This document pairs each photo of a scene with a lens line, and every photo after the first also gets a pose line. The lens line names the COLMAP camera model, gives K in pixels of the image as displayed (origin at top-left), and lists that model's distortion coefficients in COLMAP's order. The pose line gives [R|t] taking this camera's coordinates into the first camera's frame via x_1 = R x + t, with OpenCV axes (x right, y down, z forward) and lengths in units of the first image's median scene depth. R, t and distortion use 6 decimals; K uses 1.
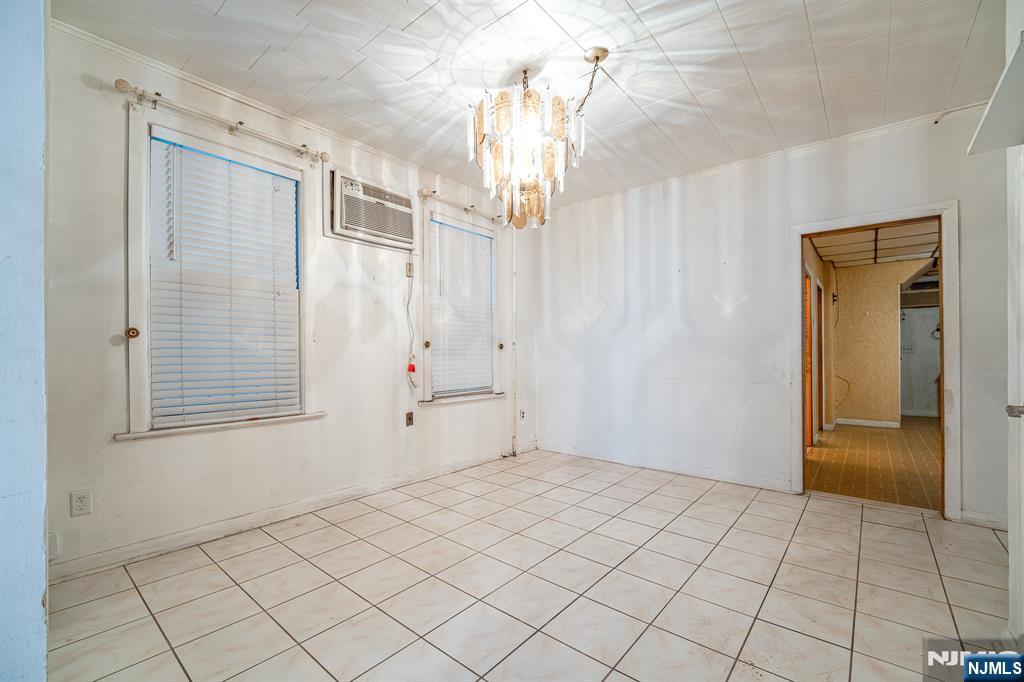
lens RADIAL K [[435.4, 0, 520.0], [0, 435.4, 345.4], [0, 0, 1]] dist [-0.001278, -0.002291]
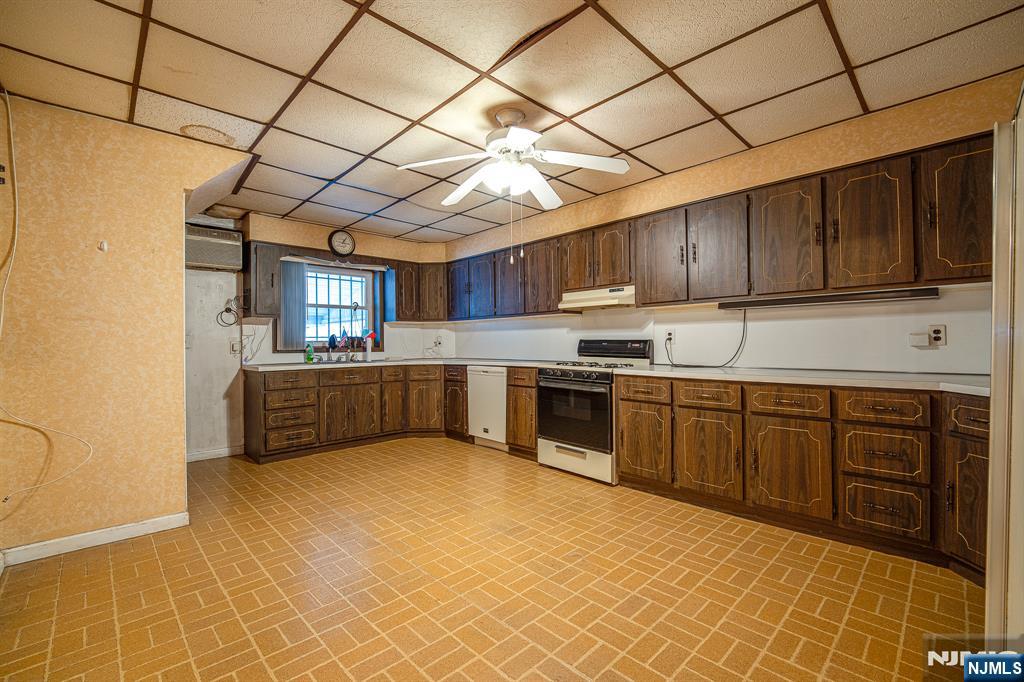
lens RADIAL K [[435.4, 0, 512.2], [0, 435.4, 342.9], [0, 0, 1]] dist [-0.001278, -0.002291]
pose [[0.125994, 0.001901, 0.992029, 1.821063], [-0.001706, 0.999997, -0.001700, 0.044732], [-0.992030, -0.001478, 0.125997, 2.335724]]
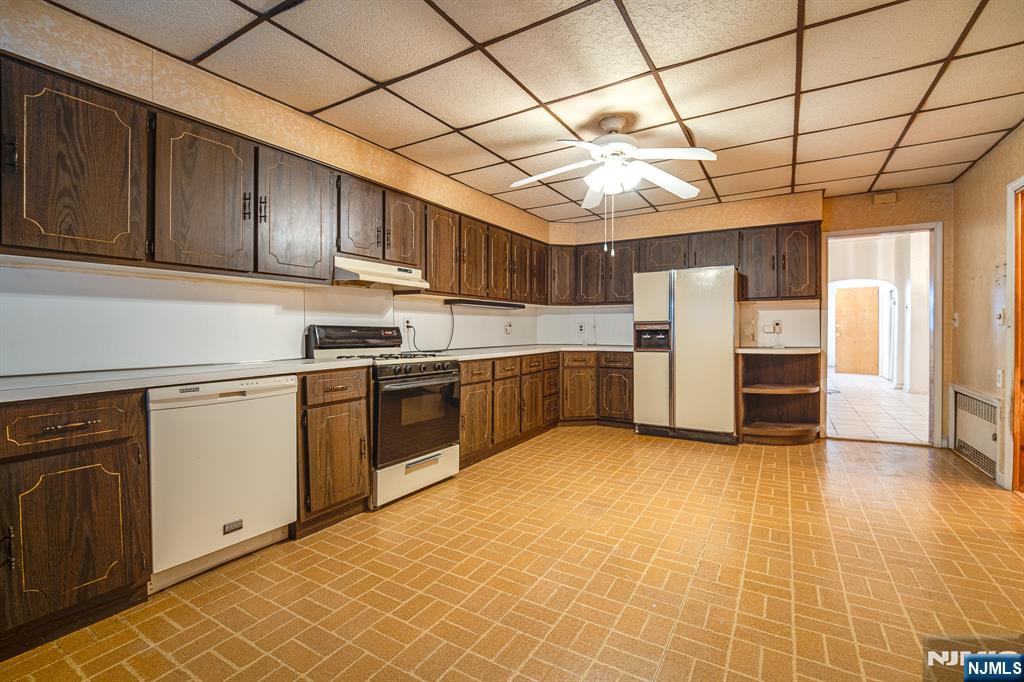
lens RADIAL K [[435.4, 0, 504.4], [0, 435.4, 335.4], [0, 0, 1]] dist [-0.001278, -0.002291]
pose [[-0.993476, 0.007500, -0.113796, 3.941244], [0.007226, 0.999970, 0.002818, 0.063417], [0.113813, 0.001977, -0.993500, 4.158573]]
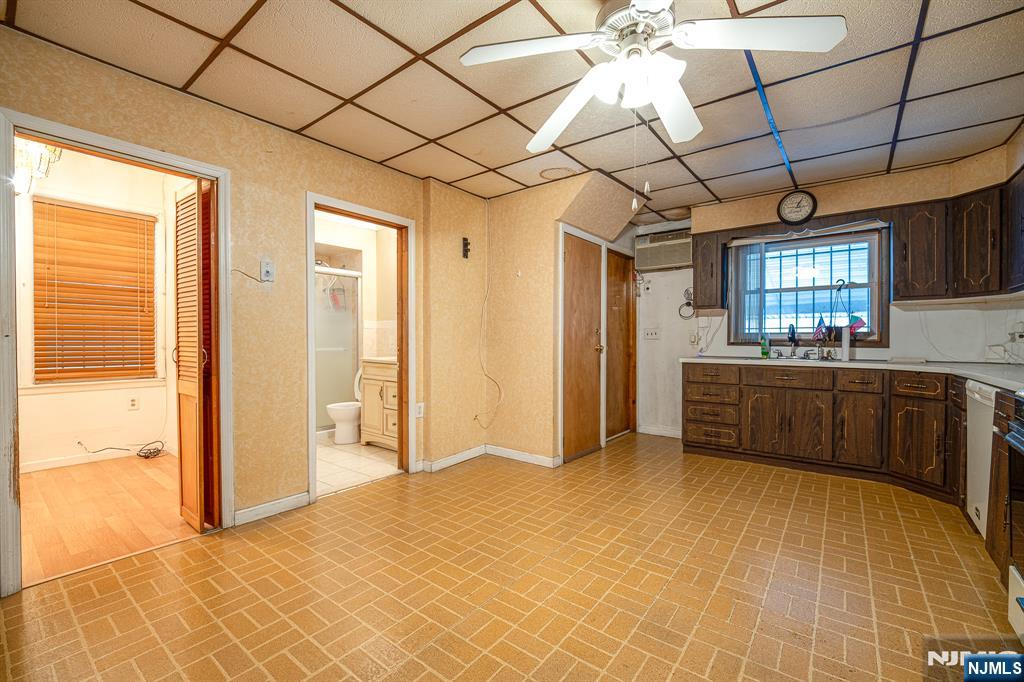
lens RADIAL K [[435.4, 0, 511.5], [0, 435.4, 346.5], [0, 0, 1]] dist [-0.001278, -0.002291]
pose [[0.999883, 0.002313, 0.015125, 3.034479], [-0.002780, 0.999518, 0.030927, 0.036593], [-0.015046, -0.030966, 0.999407, 1.550173]]
